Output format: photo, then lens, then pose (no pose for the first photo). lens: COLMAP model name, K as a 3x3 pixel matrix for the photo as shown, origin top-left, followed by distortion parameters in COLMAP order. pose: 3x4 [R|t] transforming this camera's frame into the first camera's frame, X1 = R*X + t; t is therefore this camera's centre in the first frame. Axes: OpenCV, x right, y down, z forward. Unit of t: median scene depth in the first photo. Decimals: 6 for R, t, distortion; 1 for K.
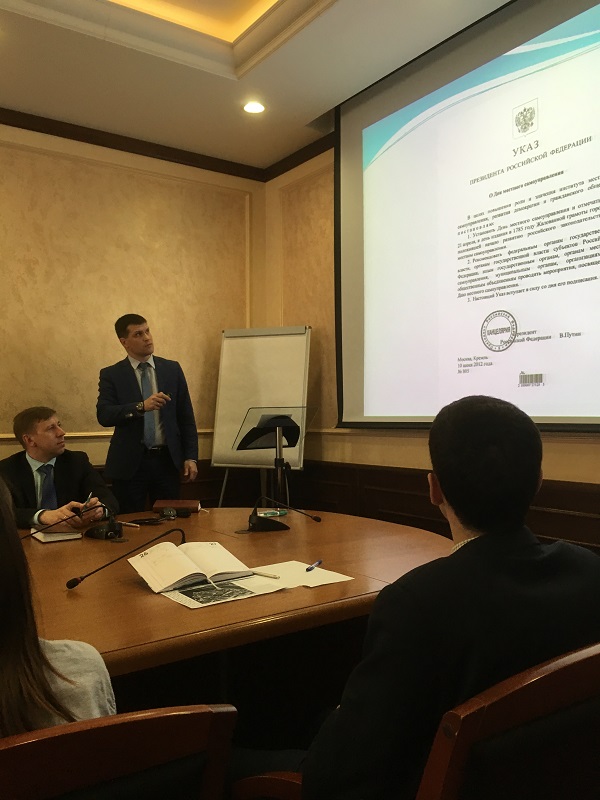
lens RADIAL K [[675.5, 0, 302.9], [0, 675.5, 400.4], [0, 0, 1]] dist [0.056474, -0.001144]
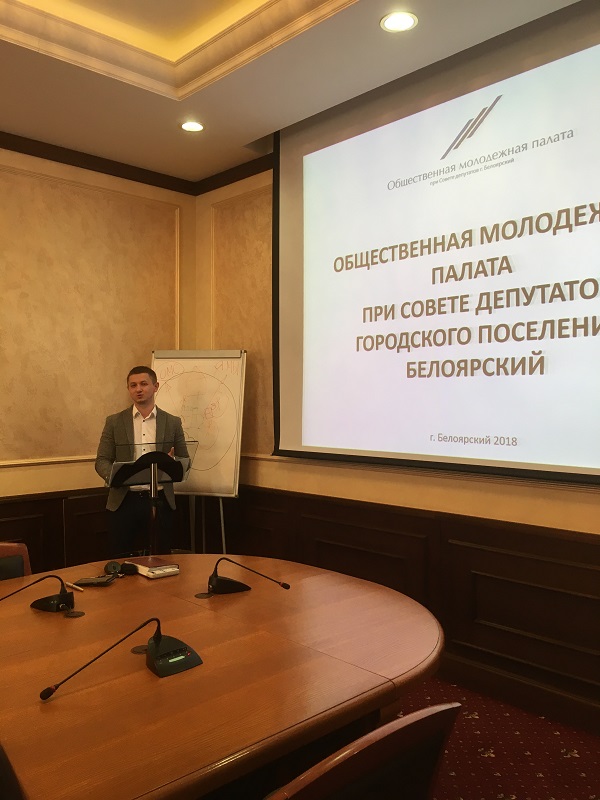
lens RADIAL K [[675.5, 0, 302.3], [0, 675.5, 401.6], [0, 0, 1]] dist [0.056474, -0.001144]
pose [[0.989376, 0.008125, 0.145155, -0.049872], [-0.011016, 0.999756, 0.019123, -0.055020], [-0.144964, -0.020519, 0.989224, 0.015122]]
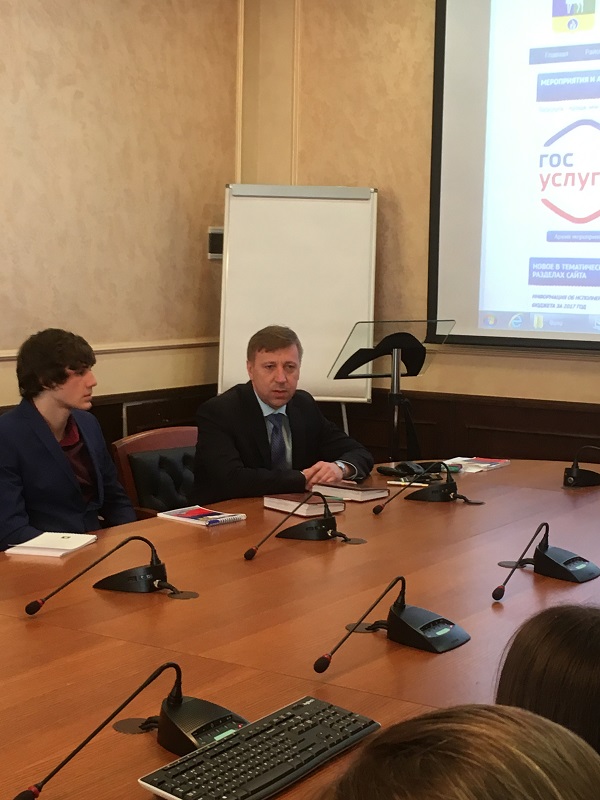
lens RADIAL K [[1338.2, 0, 301.5], [0, 1338.2, 400.2], [0, 0, 1]] dist [0.043900, 0.000000]
pose [[0.928727, -0.011484, 0.370587, -0.550123], [-0.033073, 0.992970, 0.113655, -0.050161], [-0.369287, -0.117811, 0.921818, -0.216297]]
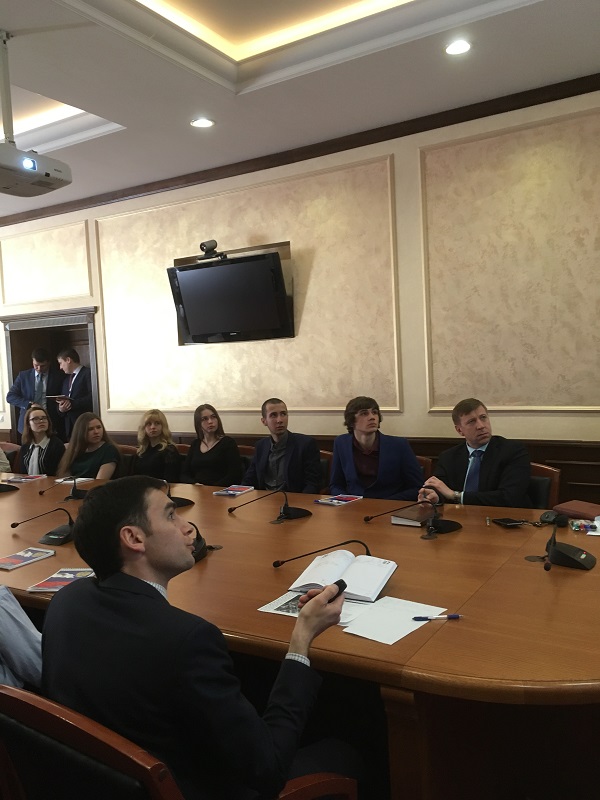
lens RADIAL K [[675.5, 0, 300.3], [0, 675.5, 401.4], [0, 0, 1]] dist [0.056474, -0.001144]
pose [[0.400367, 0.040300, -0.915468, 0.336333], [0.066183, 0.995152, 0.072752, -0.055159], [0.913962, -0.089716, 0.395759, 0.203187]]
